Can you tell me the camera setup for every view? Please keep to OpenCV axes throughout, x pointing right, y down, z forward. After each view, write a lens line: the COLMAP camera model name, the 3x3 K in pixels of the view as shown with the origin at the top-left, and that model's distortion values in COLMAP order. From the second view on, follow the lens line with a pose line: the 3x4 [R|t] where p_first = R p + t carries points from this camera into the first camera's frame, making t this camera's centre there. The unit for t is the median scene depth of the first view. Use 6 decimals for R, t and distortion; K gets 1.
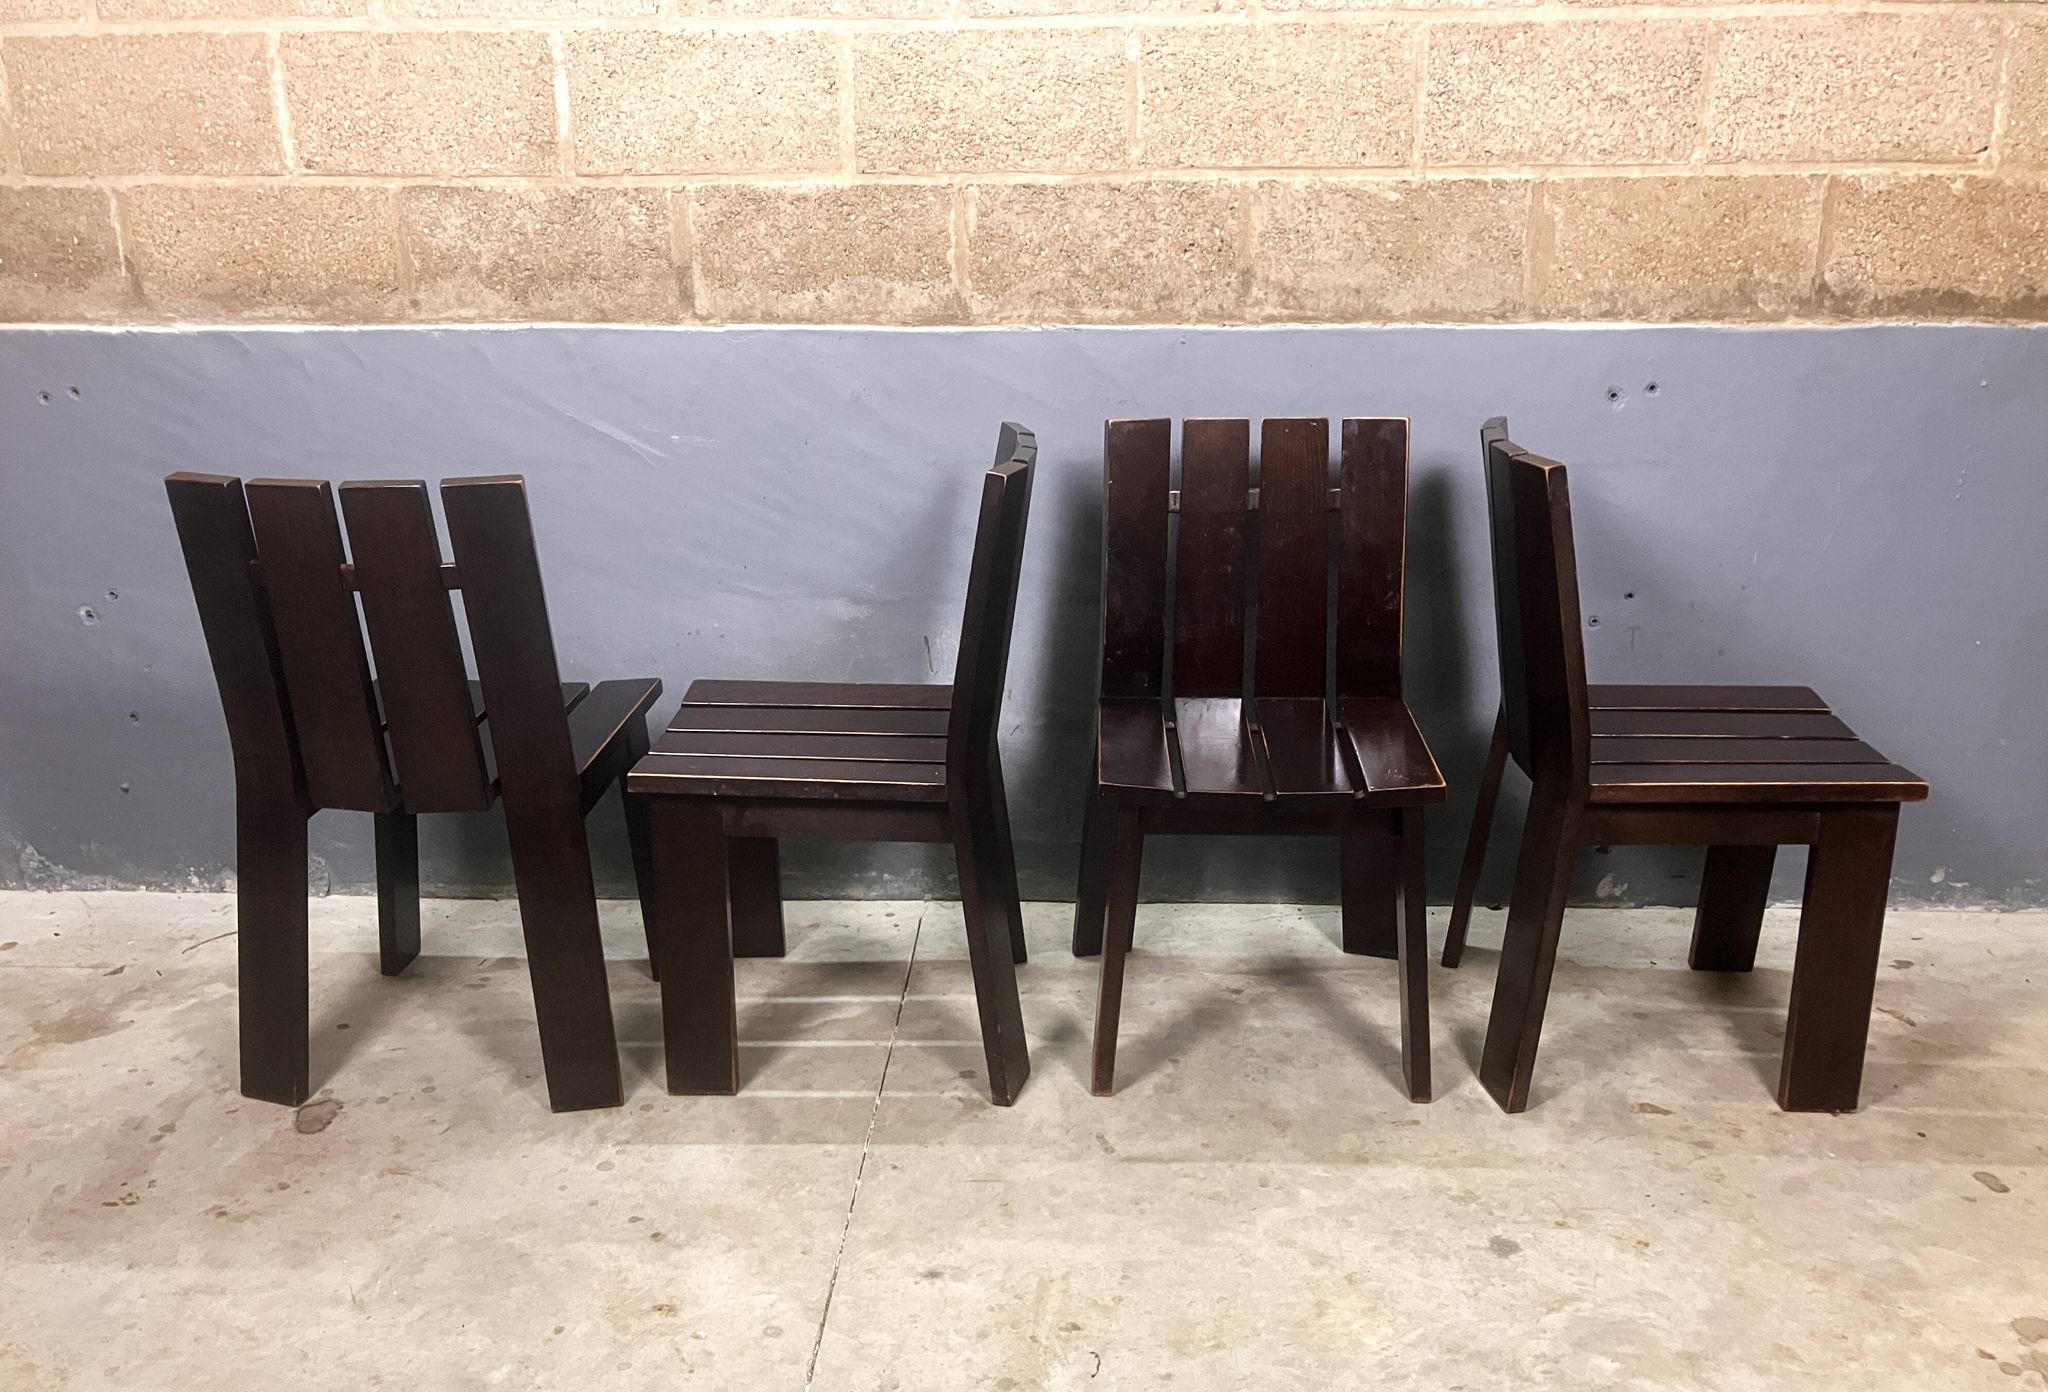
lens RADIAL K [[1707.9, 0, 1027.7], [0, 1707.9, 759.3], [0, 0, 1]] dist [-0.009430, 0.041306]
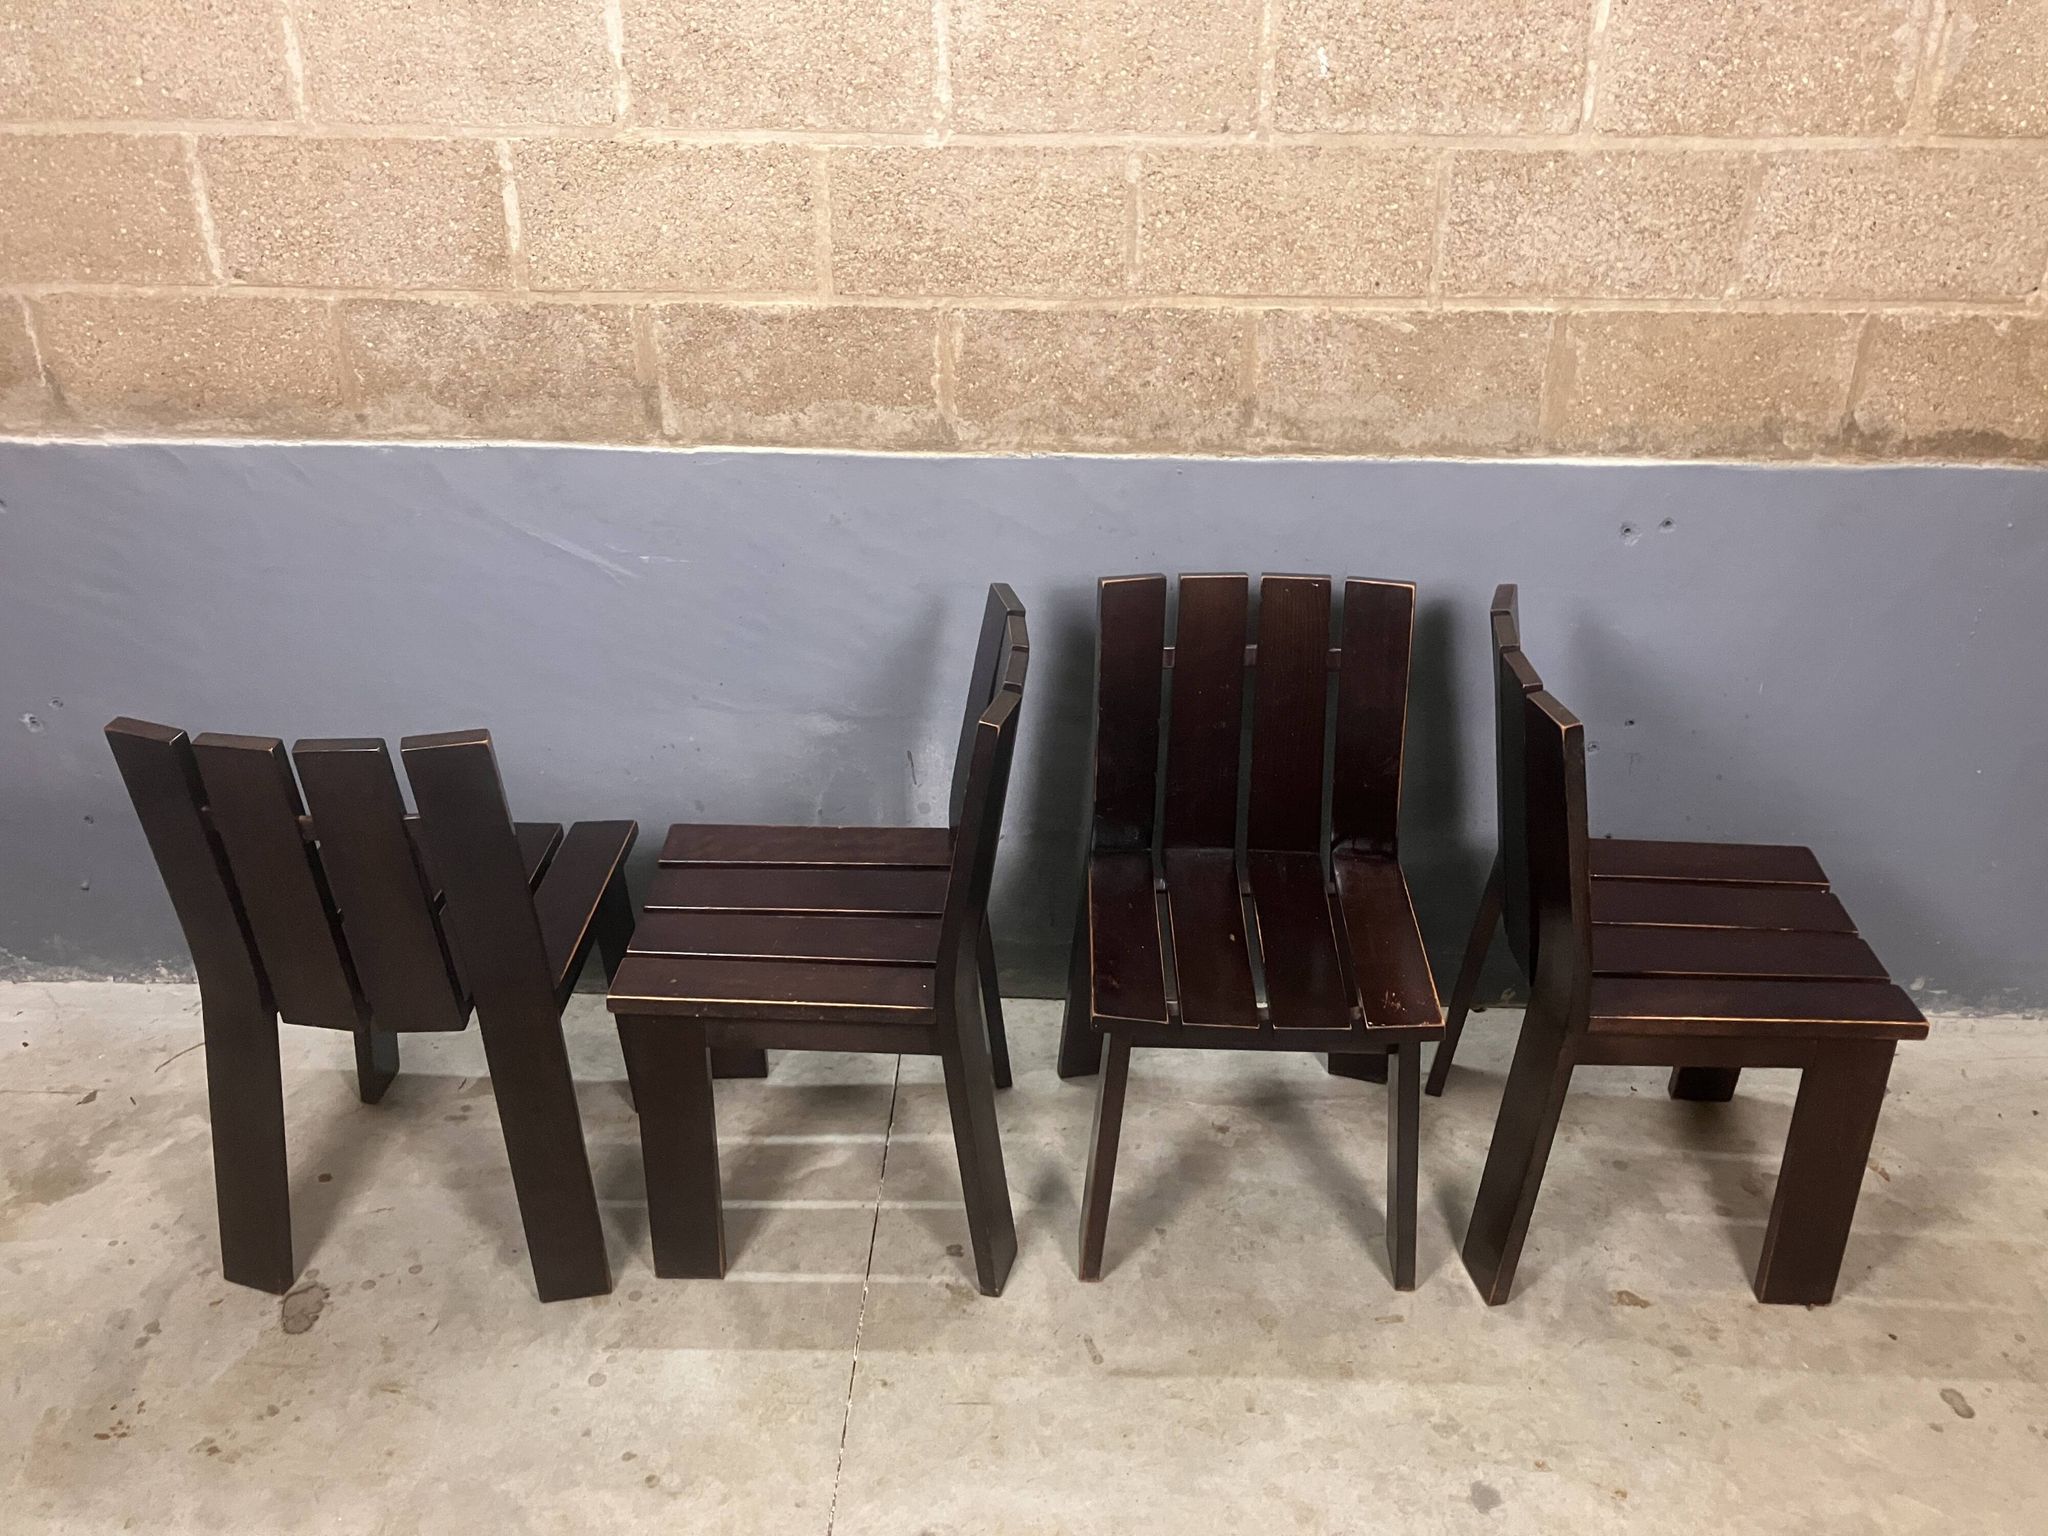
lens RADIAL K [[1681.2, 0, 1028.2], [0, 1681.2, 740.6], [0, 0, 1]] dist [0.012019, 0.001420]
pose [[0.999753, 0.003263, 0.021985, -0.013772], [-0.006338, 0.989945, 0.141310, -0.234105], [-0.021303, -0.141414, 0.989721, 0.055435]]
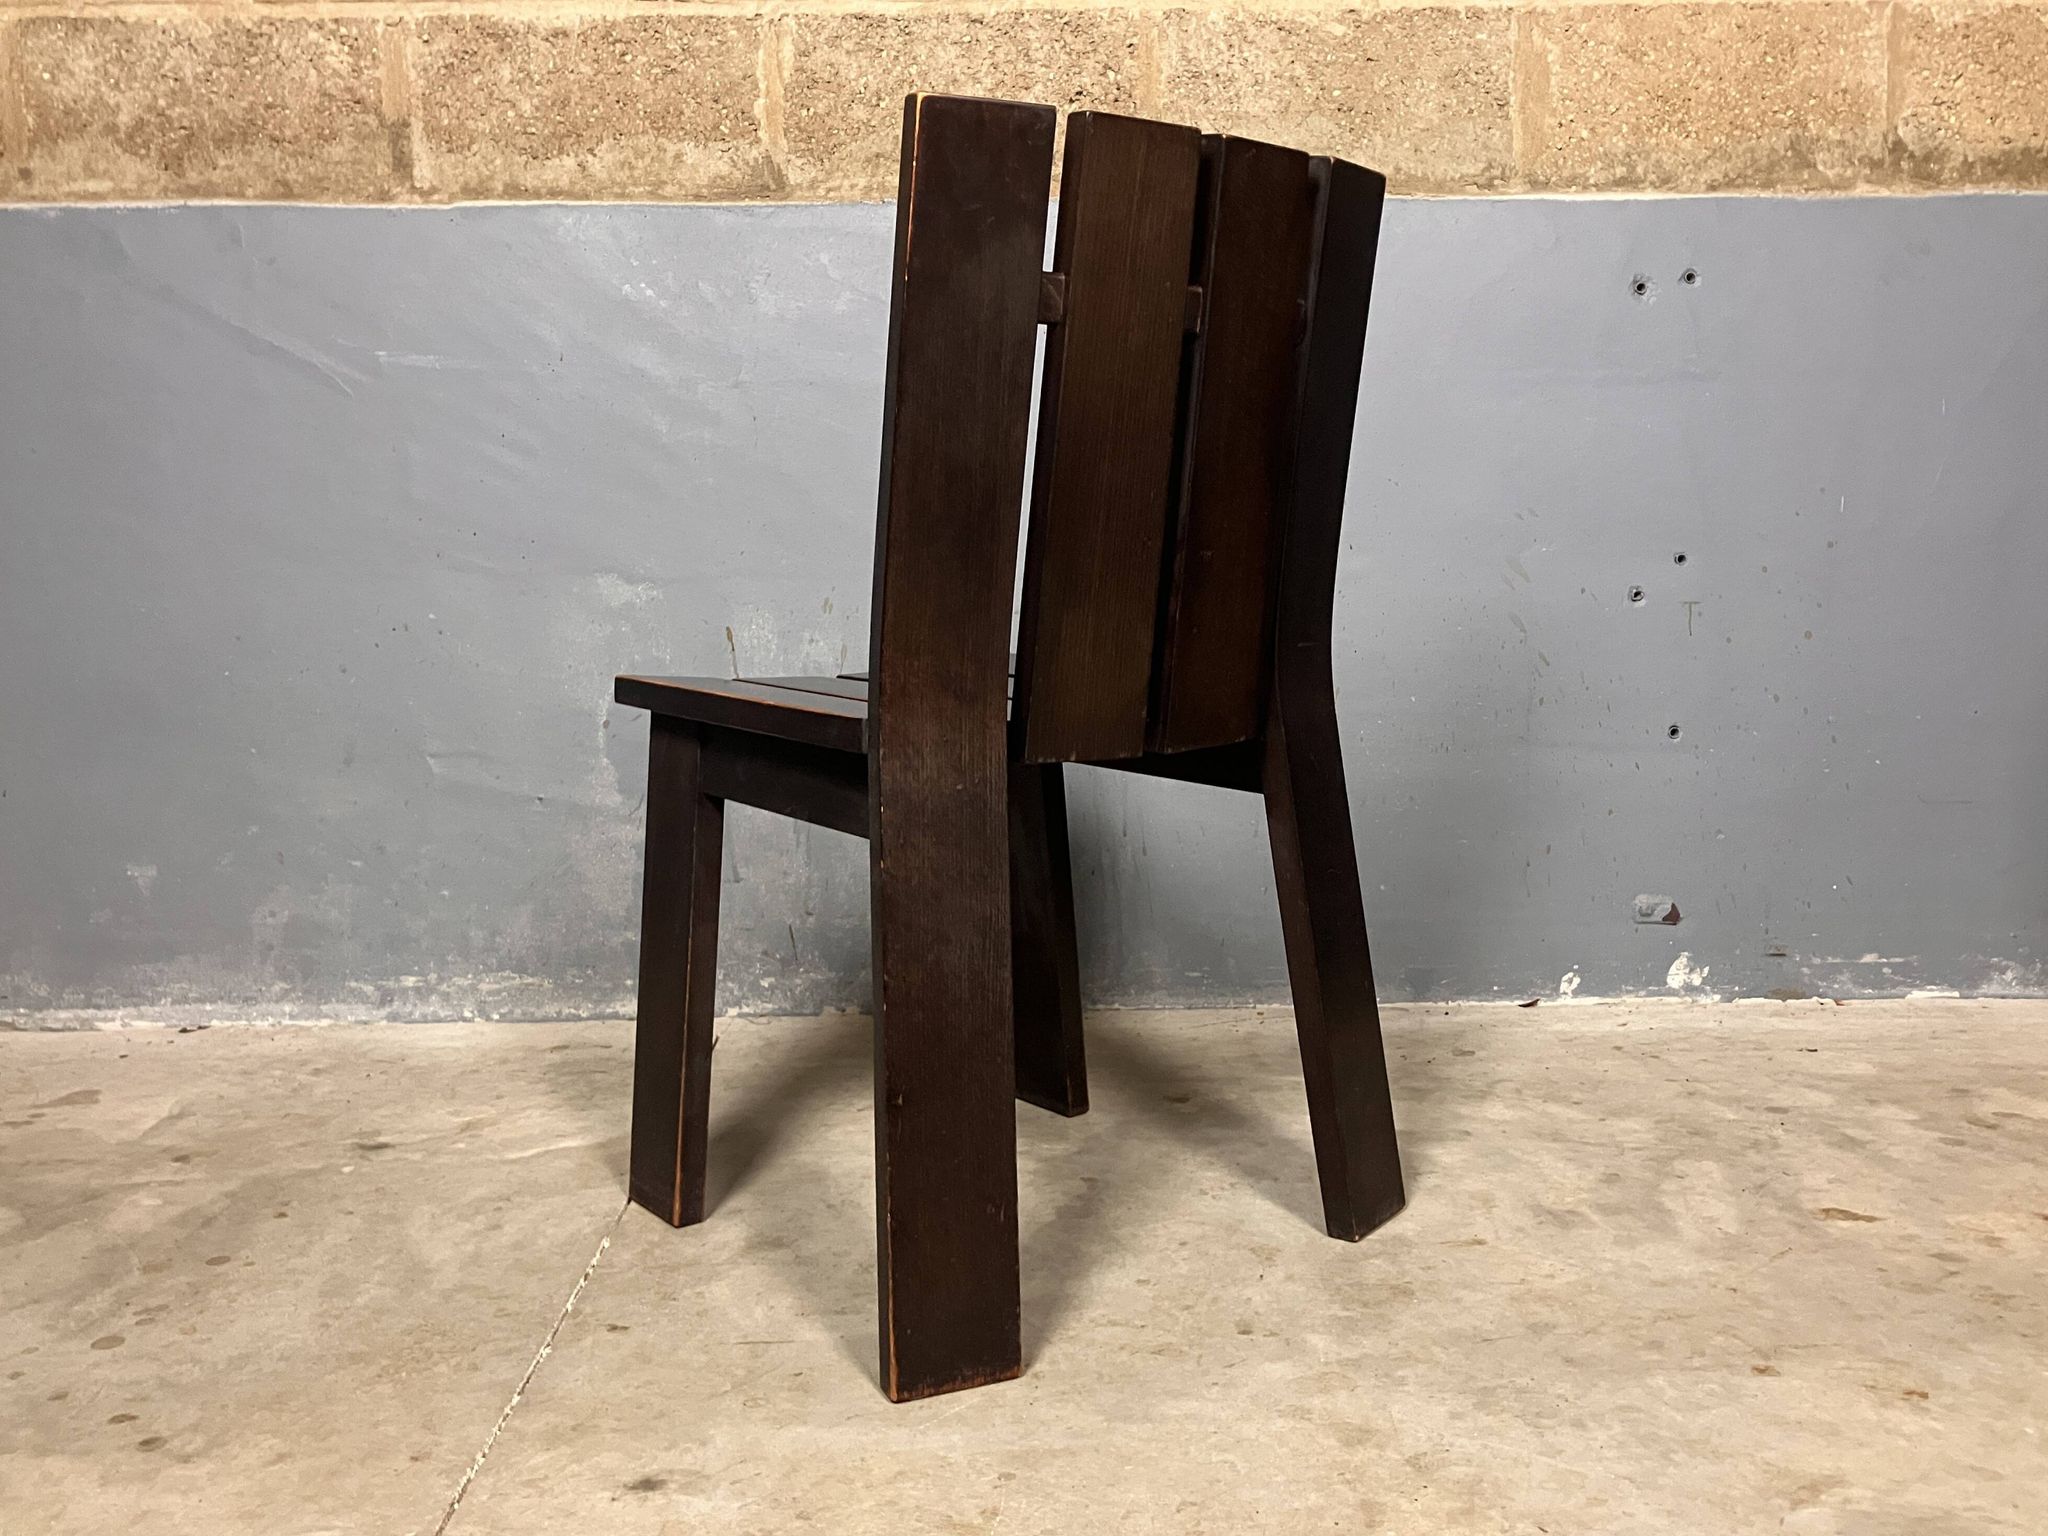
lens RADIAL K [[1746.0, 0, 1020.7], [0, 1746.0, 749.4], [0, 0, 1]] dist [-0.029990, 0.080070]
pose [[0.998573, -0.011071, 0.052244, 0.026980], [0.021798, 0.977568, -0.209489, 0.146396], [-0.048753, 0.210329, 0.976414, 0.311296]]
